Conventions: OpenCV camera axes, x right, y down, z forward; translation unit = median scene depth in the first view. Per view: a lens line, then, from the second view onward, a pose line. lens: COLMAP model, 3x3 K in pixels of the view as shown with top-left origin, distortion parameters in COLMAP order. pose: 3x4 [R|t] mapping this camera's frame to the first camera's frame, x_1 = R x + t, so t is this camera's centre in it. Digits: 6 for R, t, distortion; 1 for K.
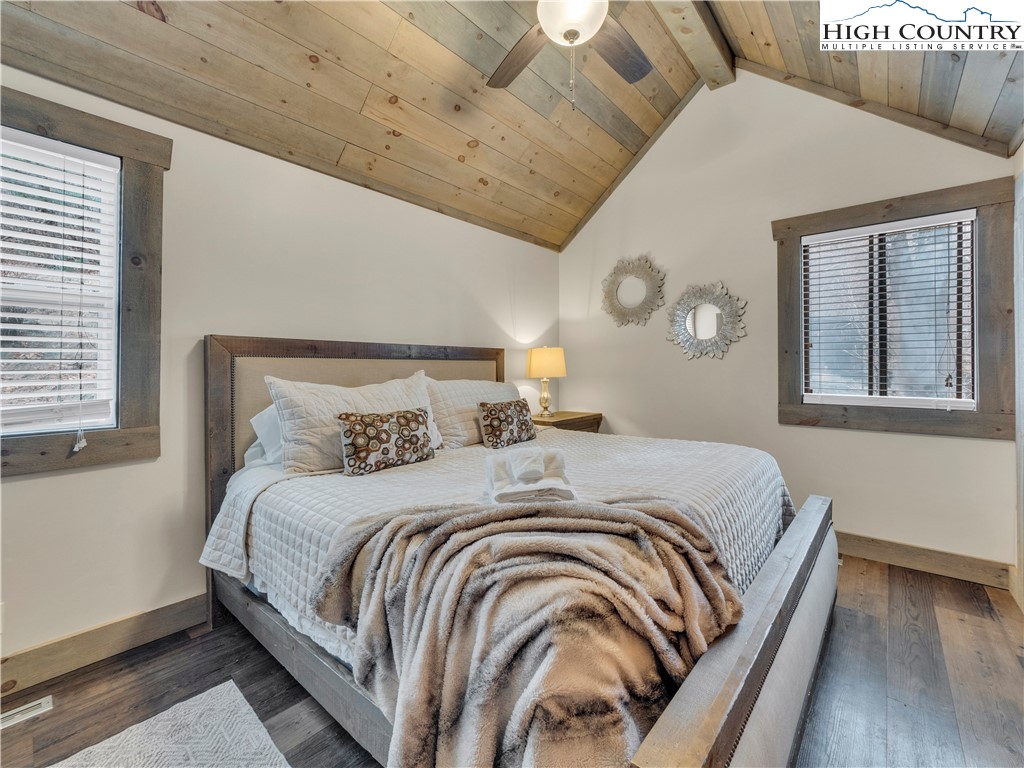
lens RADIAL K [[447.7, 0, 517.2], [0, 447.7, 370.7], [0, 0, 1]] dist [0.000092, 0.000093]
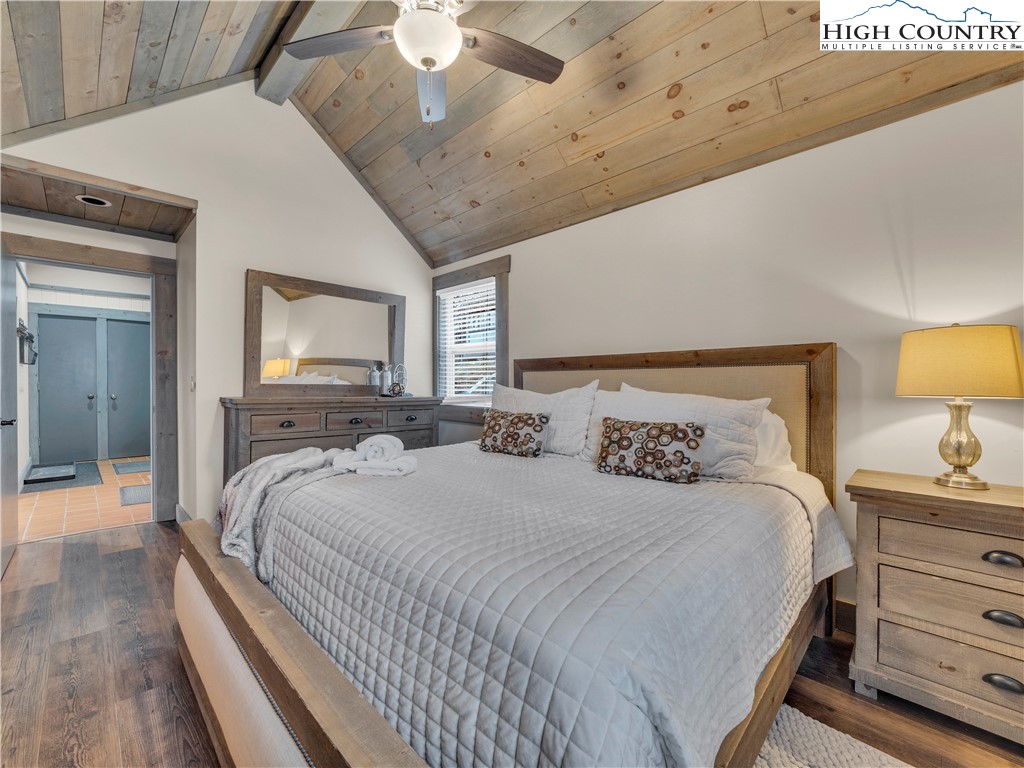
lens RADIAL K [[433.2, 0, 509.2], [0, 433.2, 383.4], [0, 0, 1]] dist [-0.003969, -0.000210]
pose [[-0.084322, 0.016391, -0.996304, 0.935302], [0.001409, 0.999866, 0.016331, -0.010996], [0.996438, -0.000027, -0.084334, 1.058200]]
